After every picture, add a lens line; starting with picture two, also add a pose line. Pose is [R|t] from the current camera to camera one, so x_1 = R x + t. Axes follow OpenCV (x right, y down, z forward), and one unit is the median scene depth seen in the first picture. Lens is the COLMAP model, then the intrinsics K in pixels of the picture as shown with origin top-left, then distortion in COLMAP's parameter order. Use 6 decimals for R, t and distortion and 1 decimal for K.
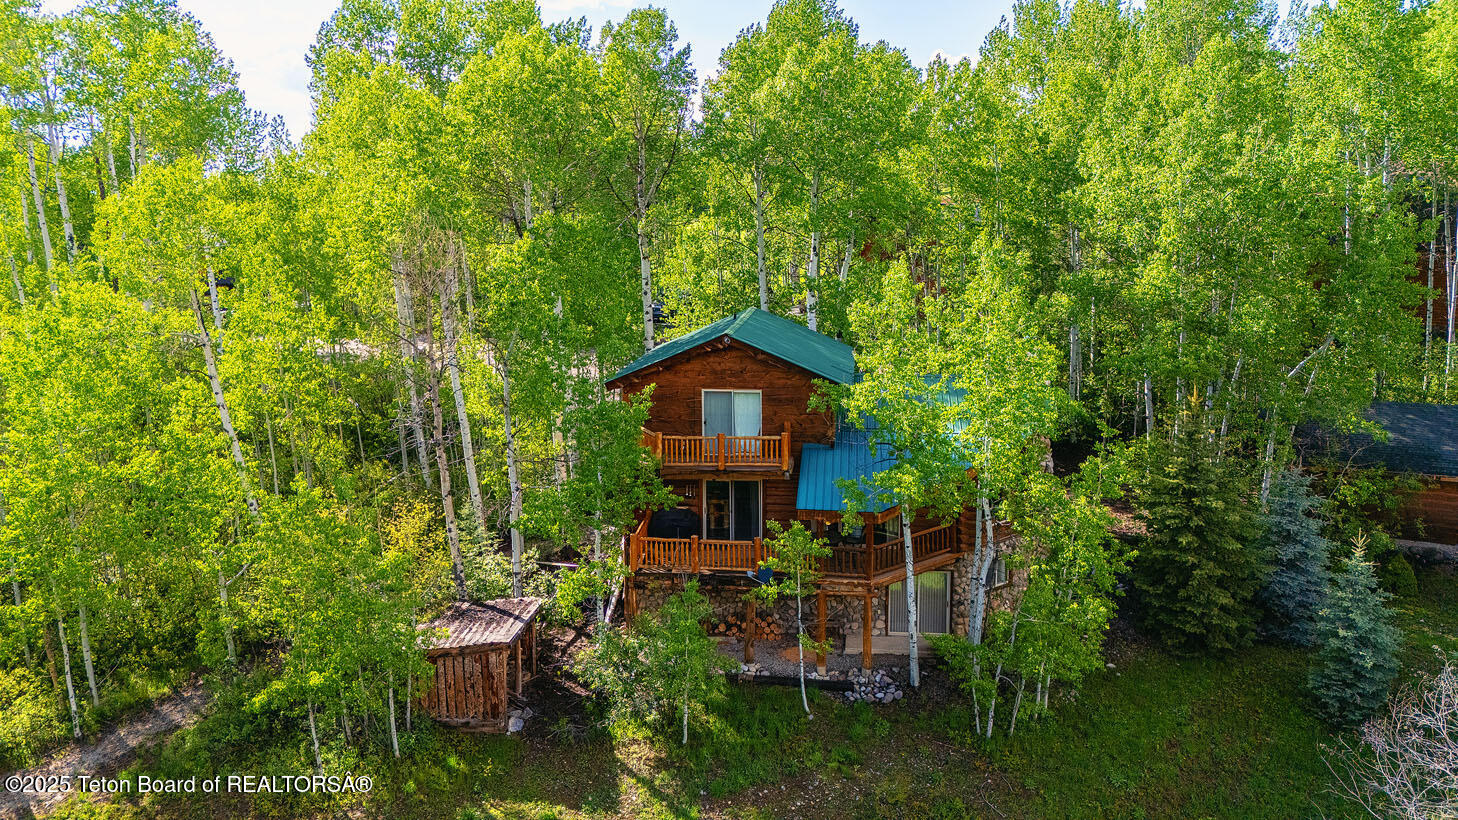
lens RADIAL K [[1078.7, 0, 719.4], [0, 1078.7, 371.5], [0, 0, 1]] dist [0.040687, -0.011905]
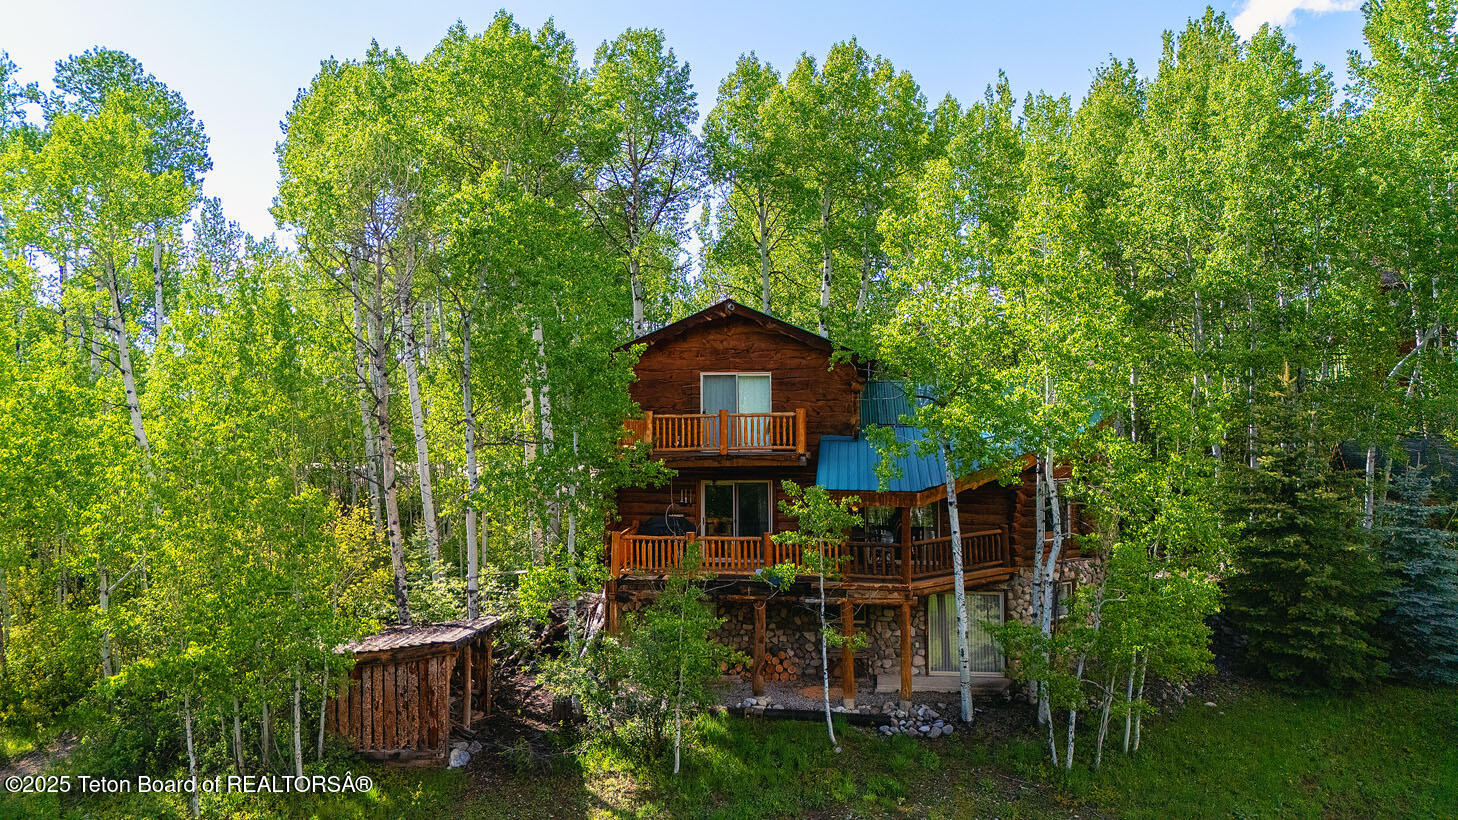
lens RADIAL K [[1097.0, 0, 718.9], [0, 1097.0, 401.8], [0, 0, 1]] dist [0.042747, -0.026169]
pose [[0.999996, 0.002474, 0.001591, -0.003159], [-0.002168, 0.985483, -0.169761, 0.195190], [-0.001988, 0.169757, 0.985484, 0.165307]]
